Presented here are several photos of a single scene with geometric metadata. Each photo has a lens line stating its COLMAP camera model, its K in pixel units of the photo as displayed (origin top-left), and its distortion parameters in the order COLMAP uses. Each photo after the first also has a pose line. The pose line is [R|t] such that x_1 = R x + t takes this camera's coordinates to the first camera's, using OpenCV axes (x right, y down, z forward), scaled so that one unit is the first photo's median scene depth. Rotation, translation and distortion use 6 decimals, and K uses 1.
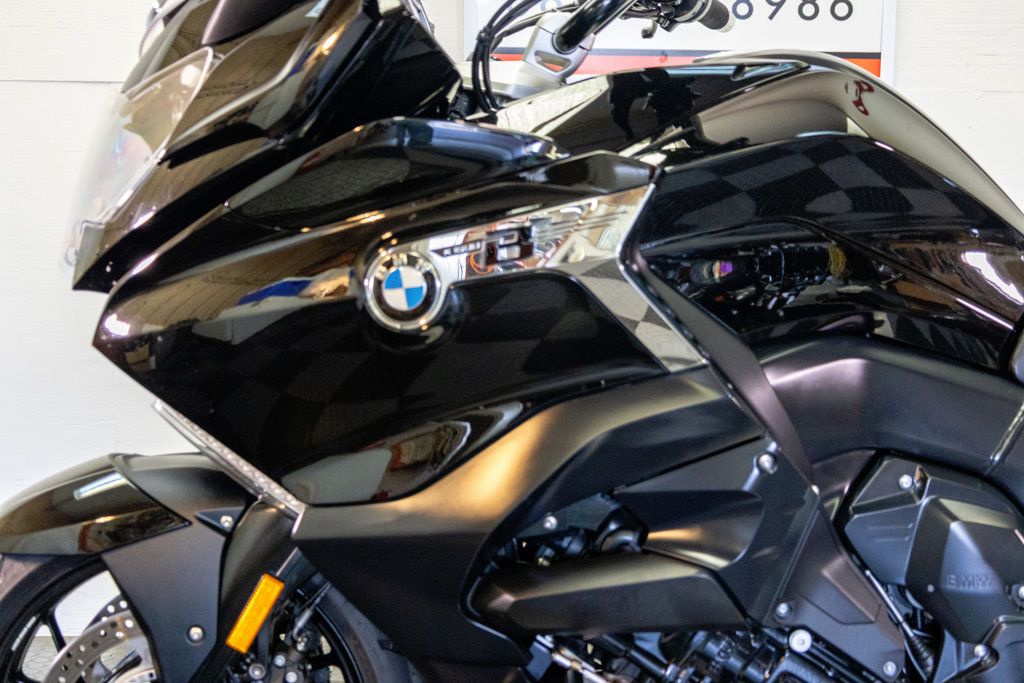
lens RADIAL K [[1501.1, 0, 505.9], [0, 1501.1, 337.6], [0, 0, 1]] dist [0.021128, -0.071884]
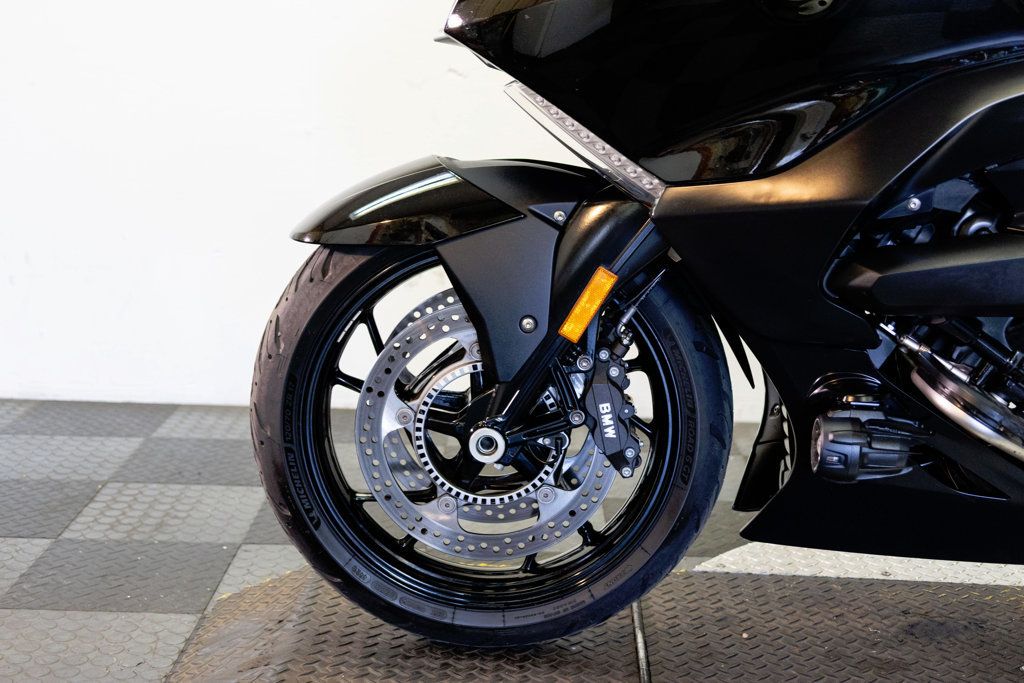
lens RADIAL K [[1519.6, 0, 504.3], [0, 1519.6, 341.8], [0, 0, 1]] dist [0.025795, 0.009132]
pose [[0.999205, 0.027239, -0.029123, -0.204135], [-0.024589, 0.995837, 0.087768, 0.126001], [0.031392, -0.086982, 0.995715, -0.040036]]
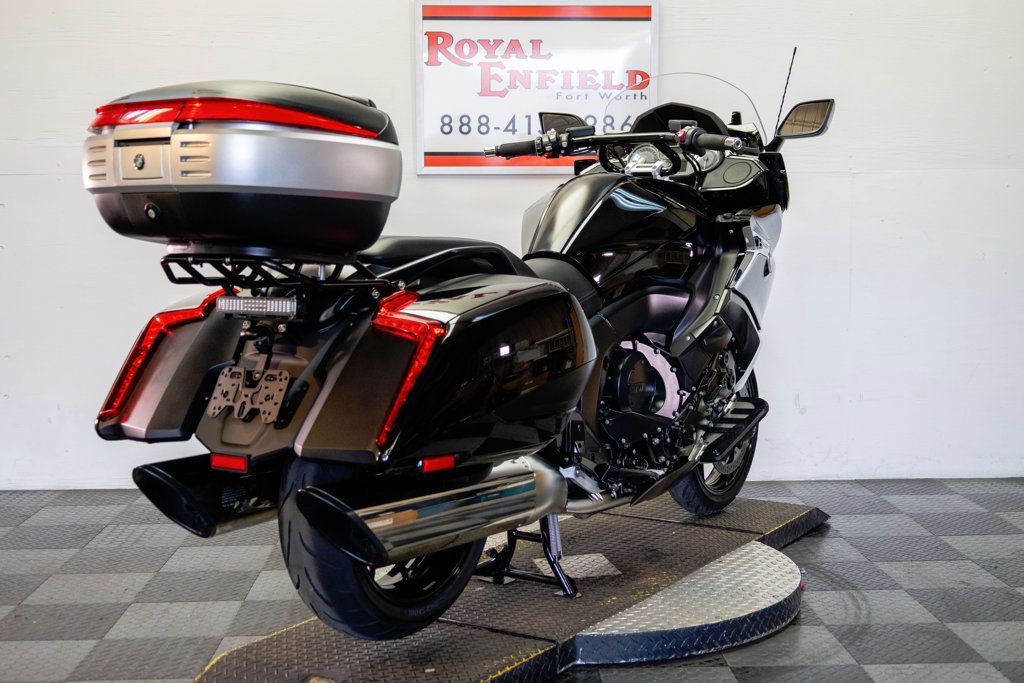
lens RADIAL K [[1348.1, 0, 512.0], [0, 1348.1, 341.5], [0, 0, 1]] dist [0.013361, -0.037737]
pose [[0.999798, -0.014262, 0.014146, 0.122629], [0.014563, 0.999664, -0.021454, 0.139865], [-0.013835, 0.021656, 0.999670, -1.233994]]
